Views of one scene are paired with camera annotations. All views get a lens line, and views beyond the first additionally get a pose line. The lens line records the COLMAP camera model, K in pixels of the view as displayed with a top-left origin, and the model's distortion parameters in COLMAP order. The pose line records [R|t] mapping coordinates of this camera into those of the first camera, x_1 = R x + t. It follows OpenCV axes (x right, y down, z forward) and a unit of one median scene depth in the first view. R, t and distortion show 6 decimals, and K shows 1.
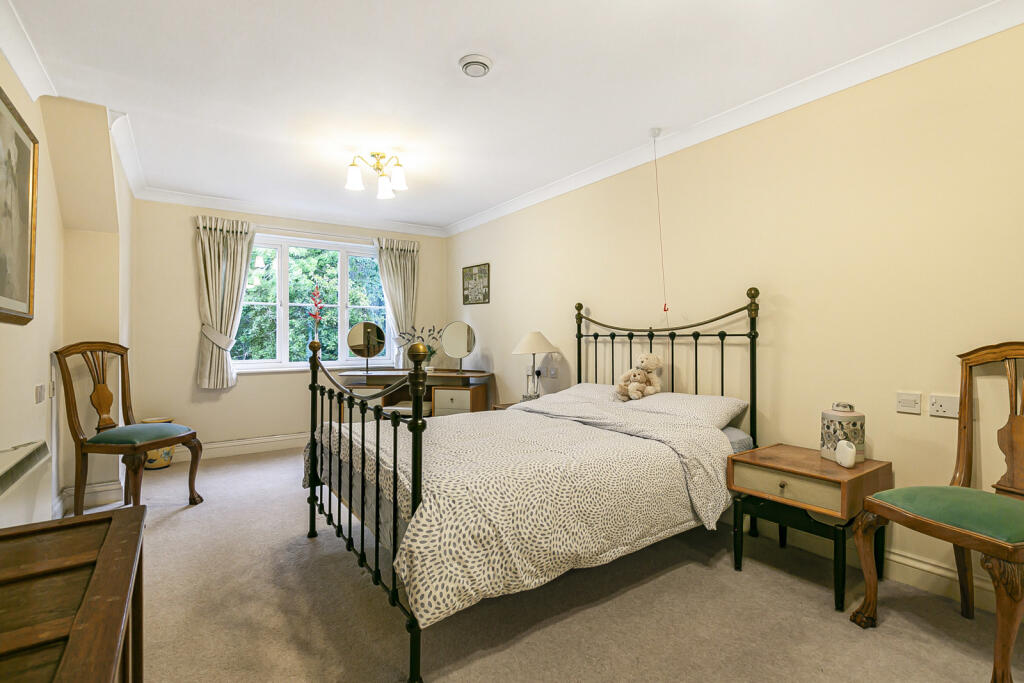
lens RADIAL K [[487.3, 0, 517.5], [0, 487.3, 339.0], [0, 0, 1]] dist [0.000029, 0.001017]
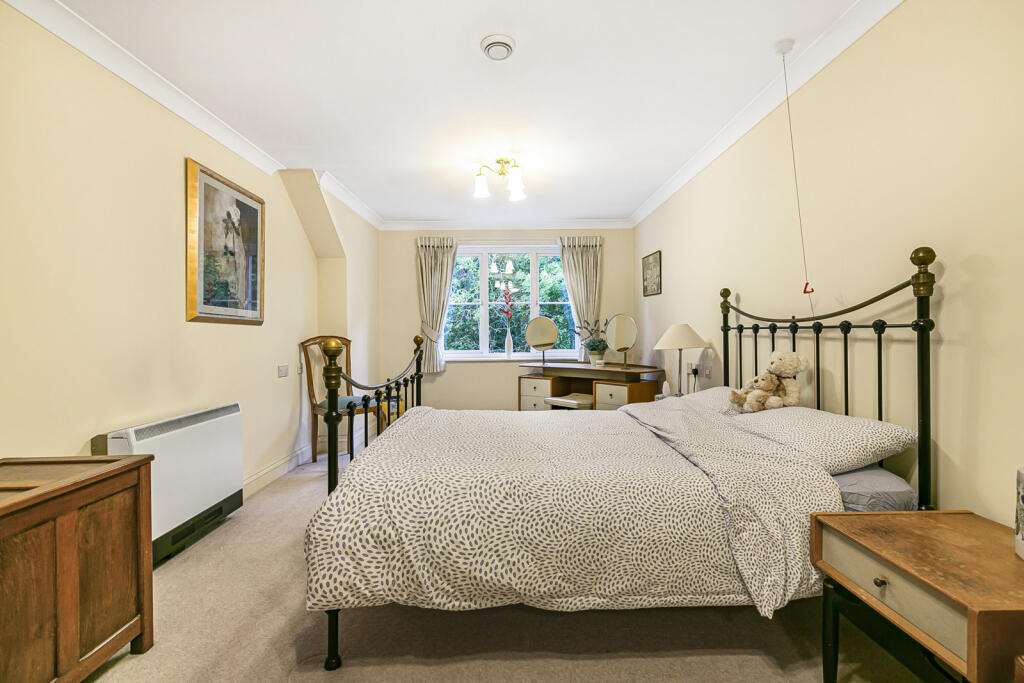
lens RADIAL K [[459.5, 0, 508.8], [0, 459.5, 335.6], [0, 0, 1]] dist [0.008000, 0.000521]
pose [[0.823933, -0.000231, -0.566688, 0.352475], [0.004716, 0.999968, 0.006448, -0.001615], [0.566668, -0.007985, 0.823907, 0.209786]]
